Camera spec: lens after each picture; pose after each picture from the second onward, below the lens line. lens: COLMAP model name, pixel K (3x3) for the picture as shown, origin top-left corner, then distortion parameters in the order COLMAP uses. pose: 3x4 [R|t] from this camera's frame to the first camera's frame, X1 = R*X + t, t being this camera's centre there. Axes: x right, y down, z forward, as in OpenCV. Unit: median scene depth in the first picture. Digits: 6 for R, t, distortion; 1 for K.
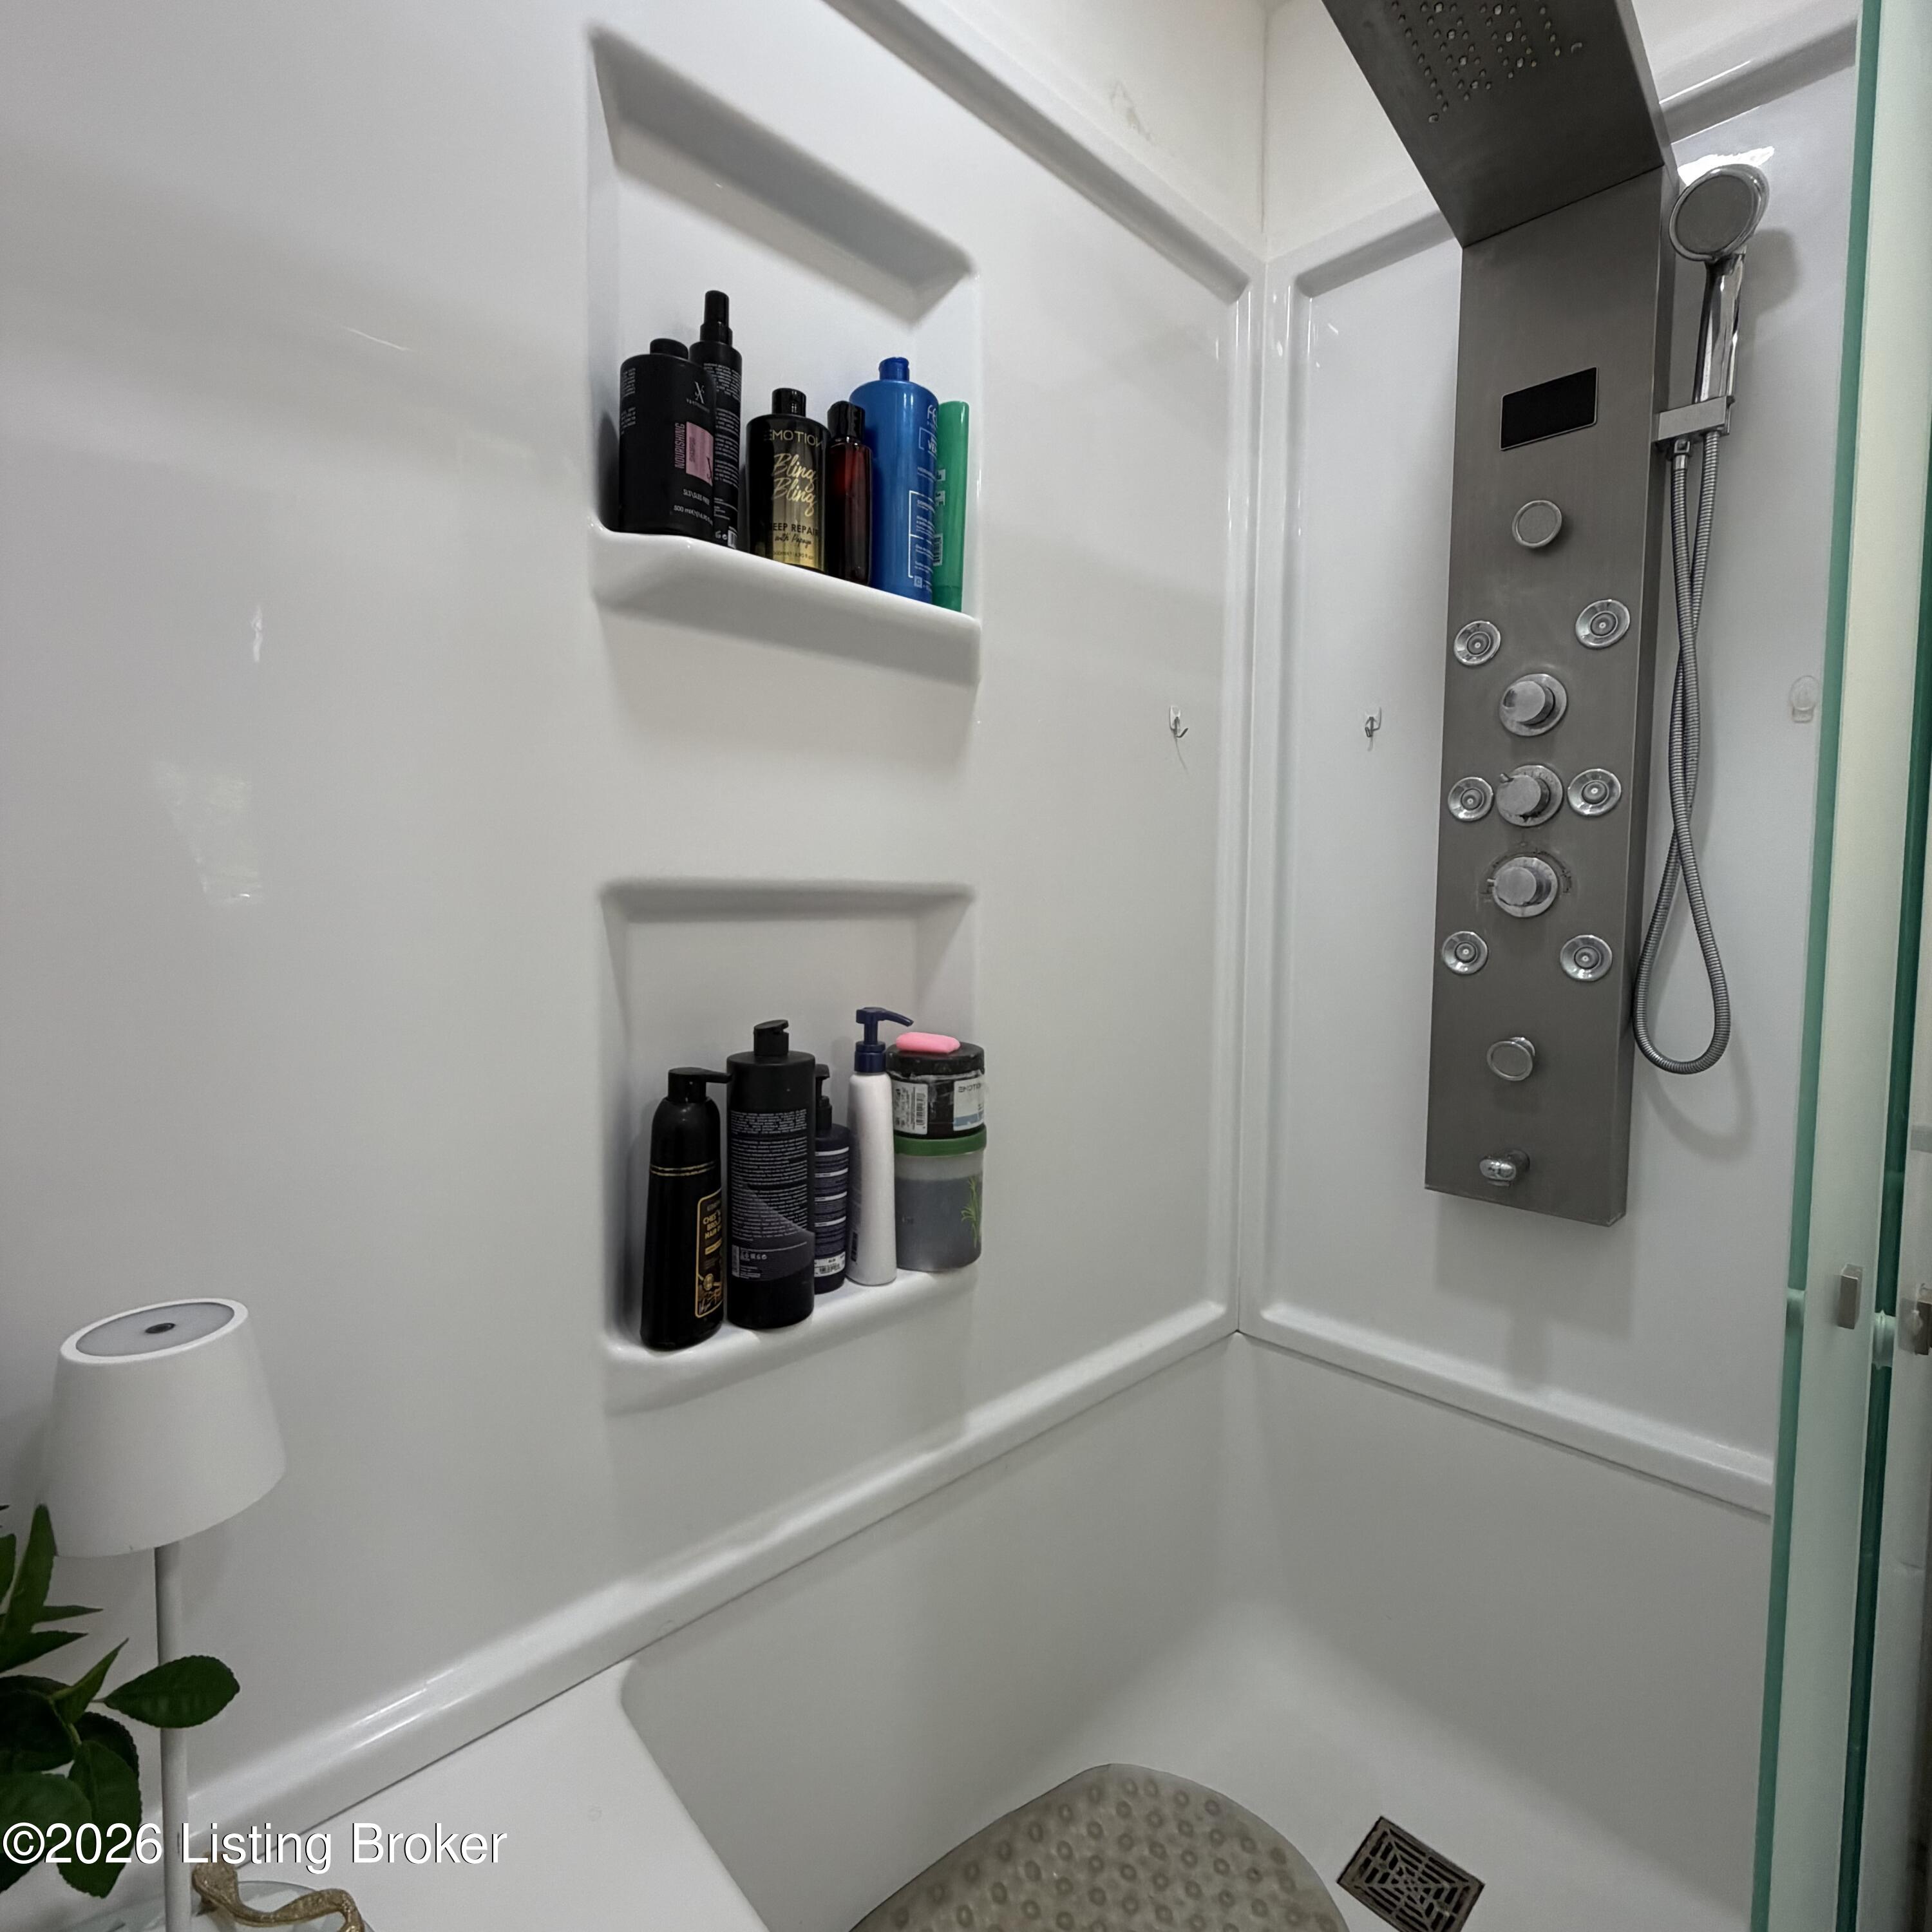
lens RADIAL K [[1033.2, 0, 946.5], [0, 1033.2, 961.8], [0, 0, 1]] dist [-0.000713, -0.000887]
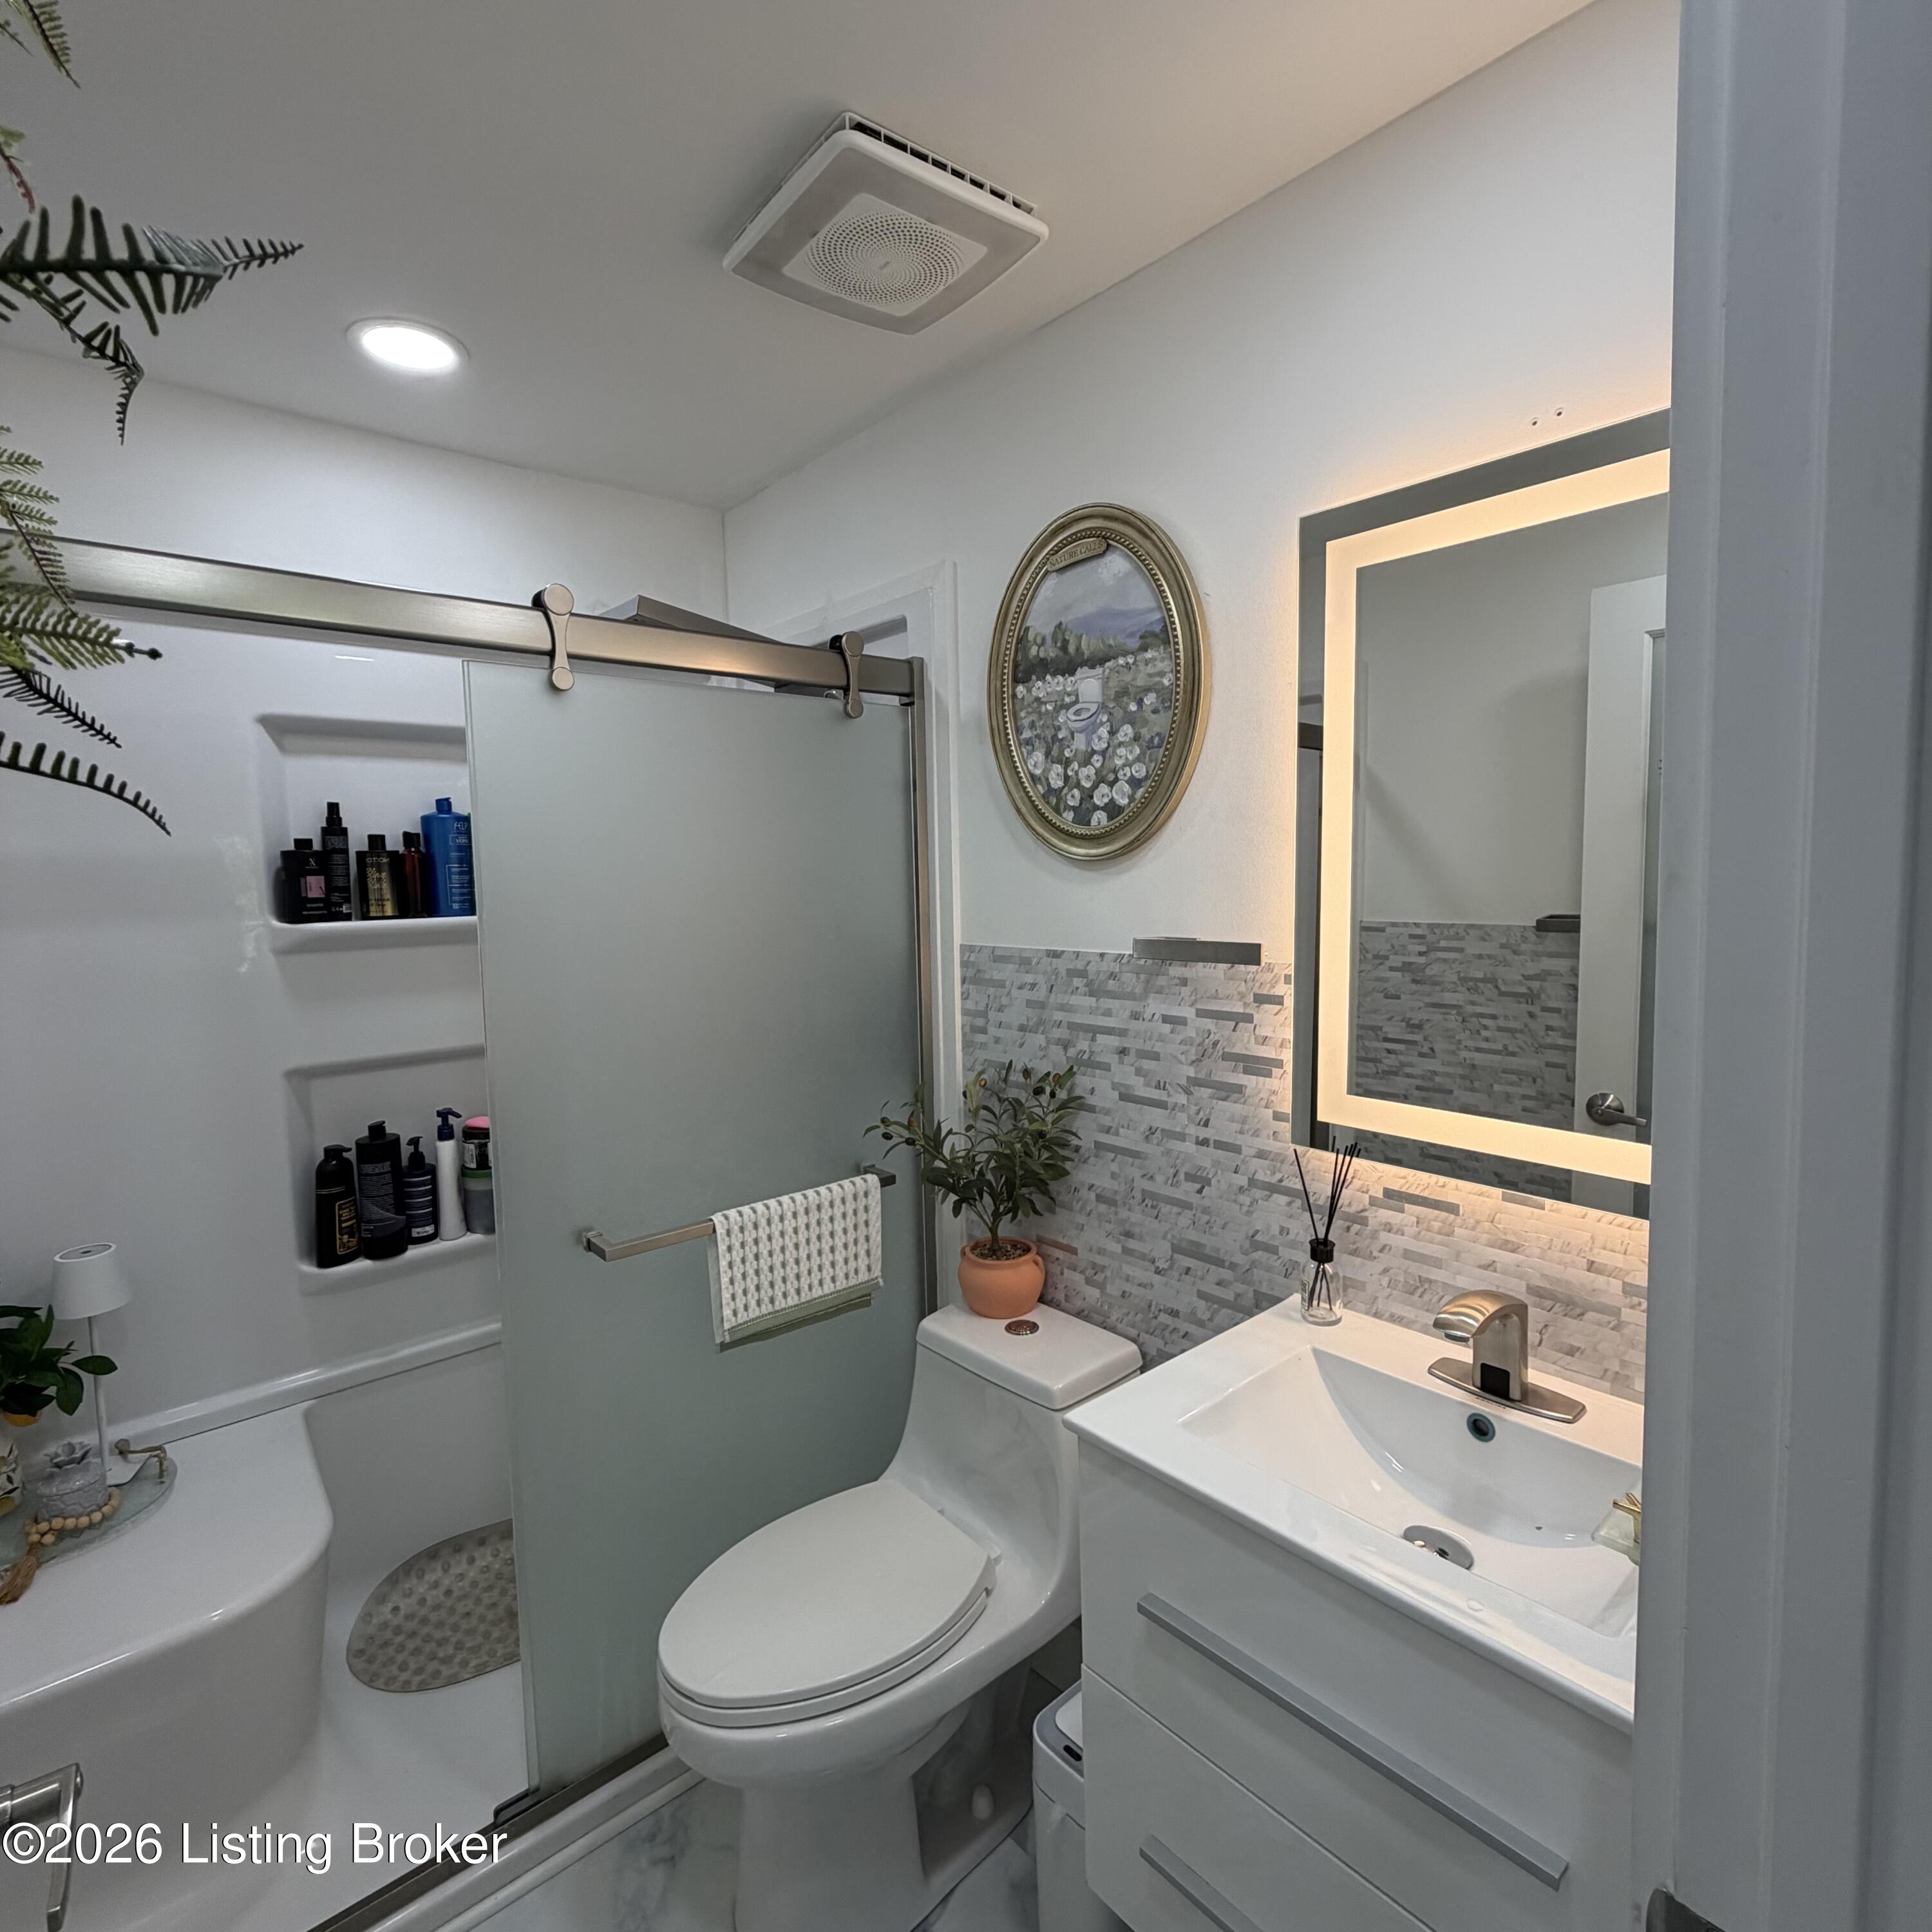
lens RADIAL K [[1033.2, 0, 976.4], [0, 1033.2, 964.9], [0, 0, 1]] dist [-0.000713, -0.000887]
pose [[0.999729, -0.023076, -0.003031, 1.137540], [0.023142, 0.999447, 0.023891, -0.304649], [0.002478, -0.023955, 0.999710, -1.215122]]
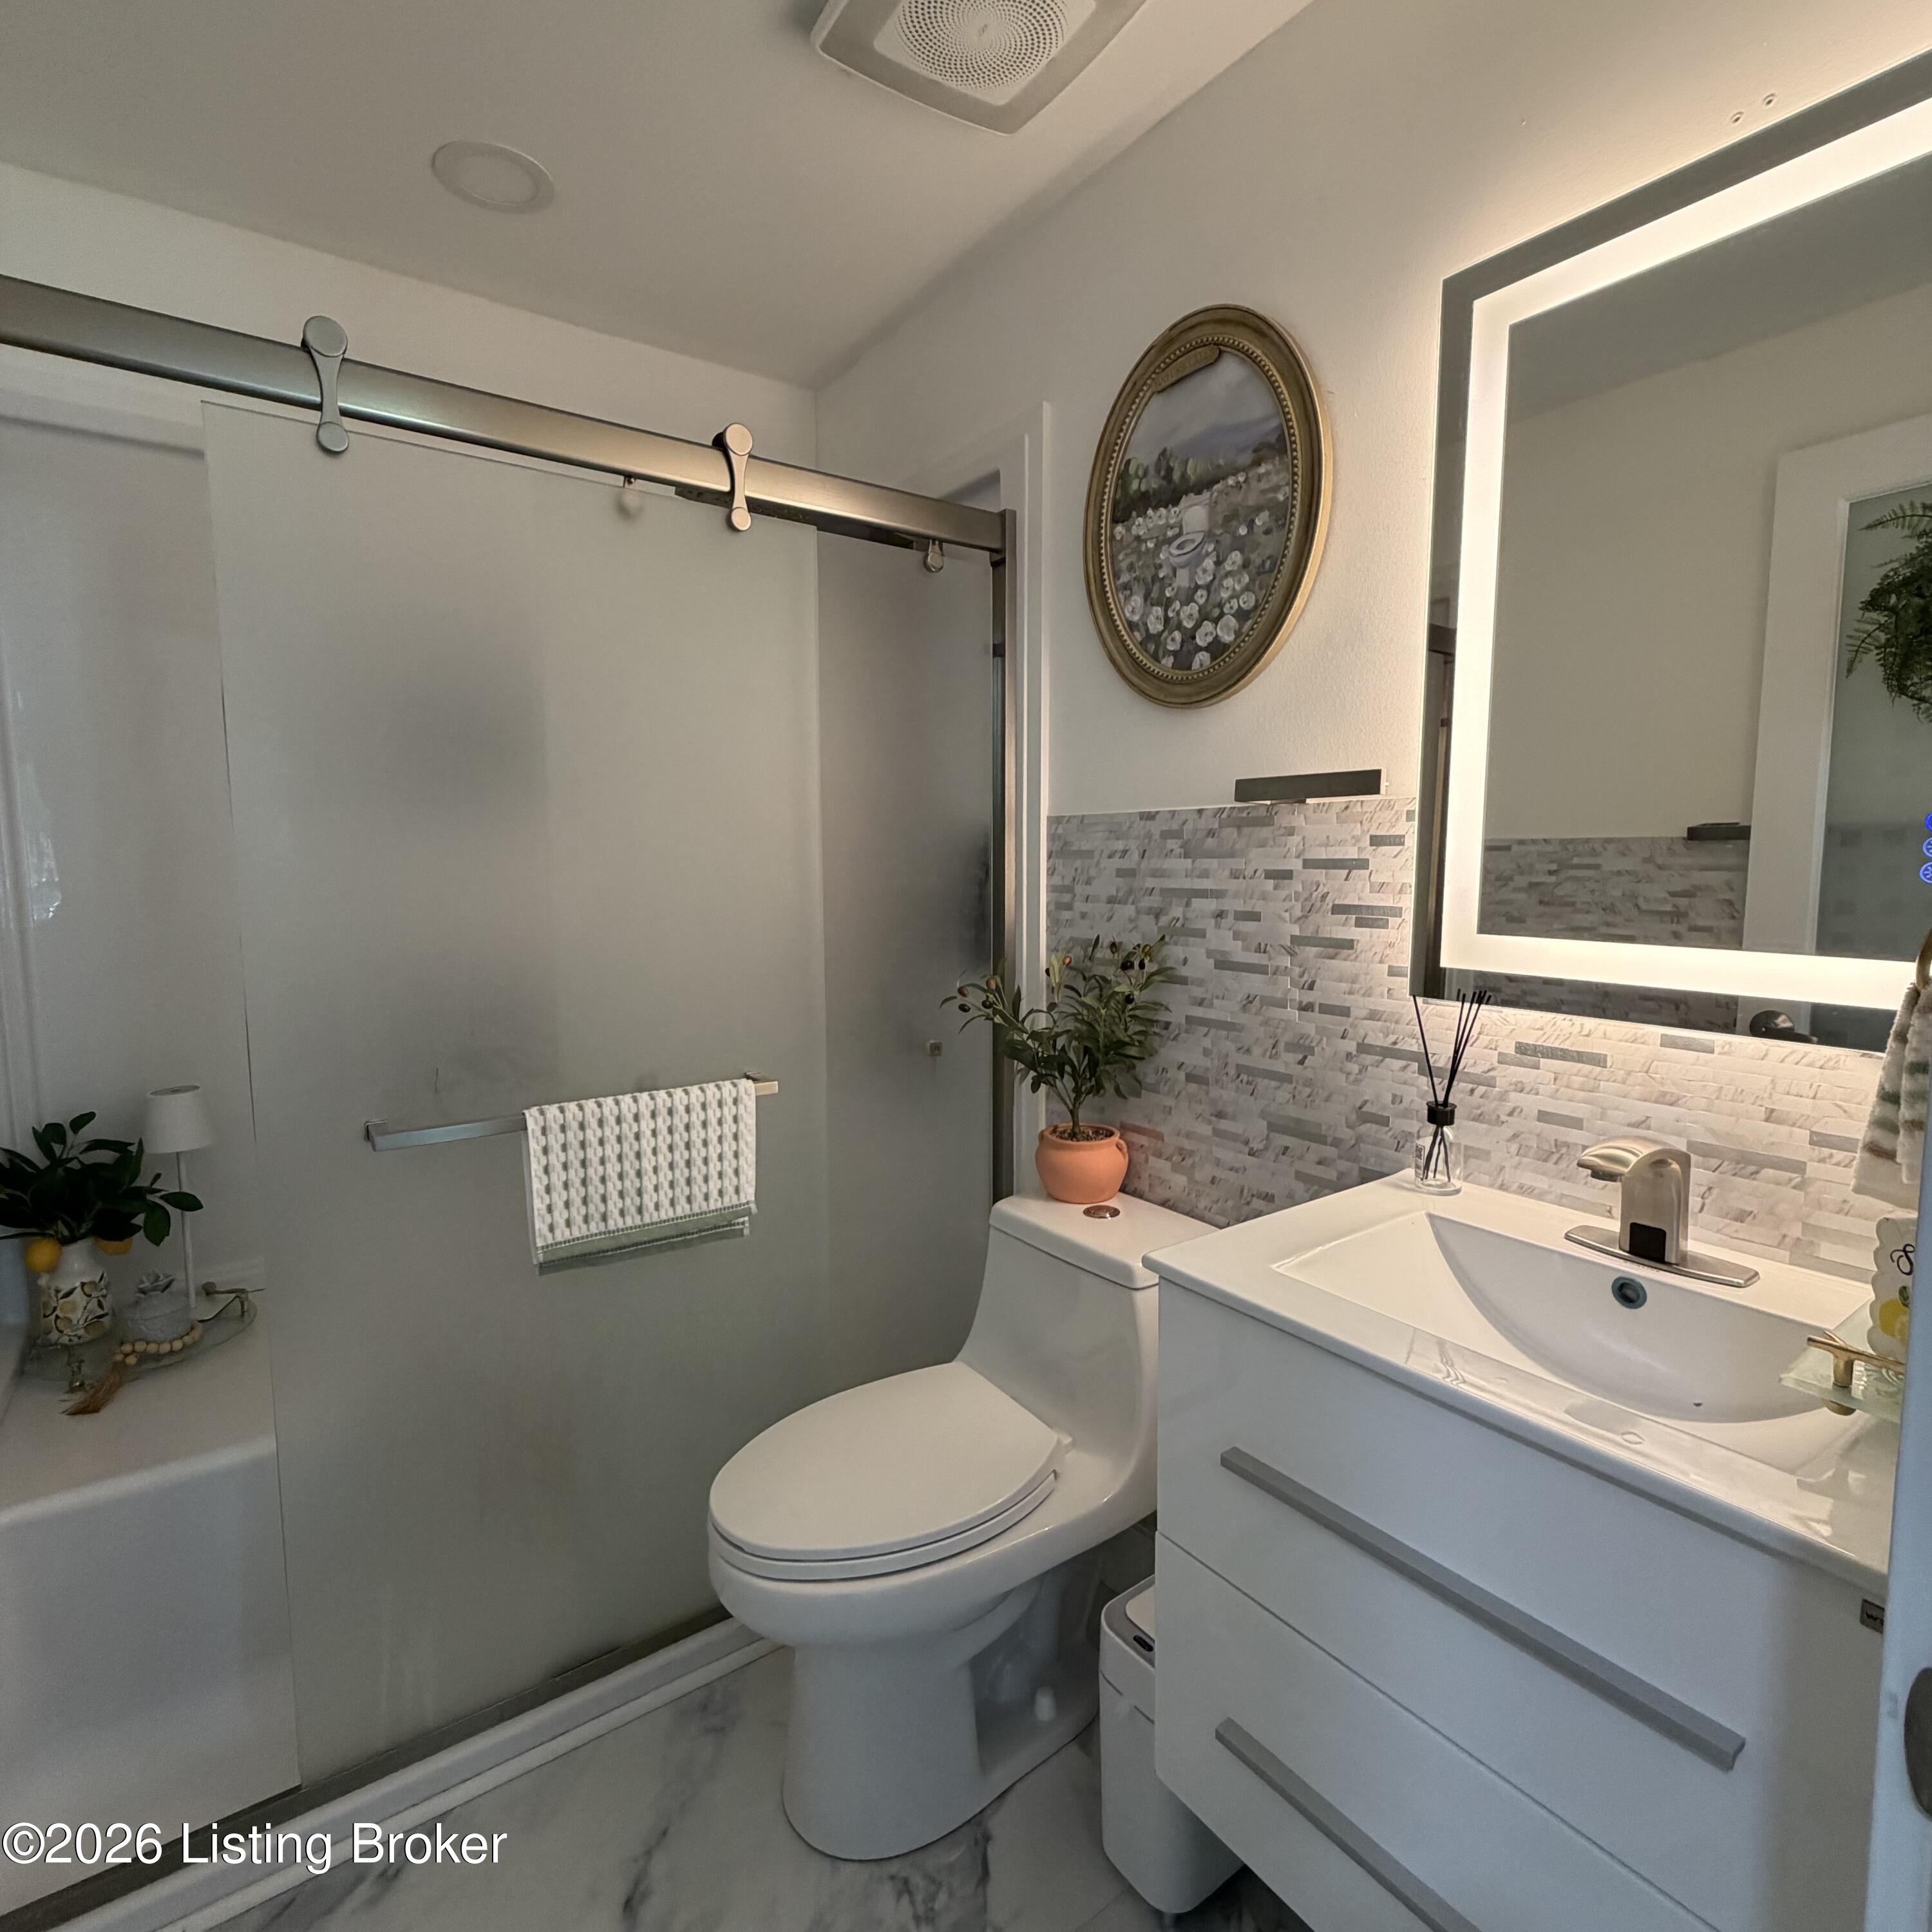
lens RADIAL K [[1033.2, 0, 974.6], [0, 1033.2, 964.6], [0, 0, 1]] dist [-0.000713, -0.000887]
pose [[0.995624, 0.004032, -0.093364, 1.146455], [-0.000669, 0.999351, 0.036027, -0.084877], [0.093449, -0.035807, 0.994980, -1.109134]]
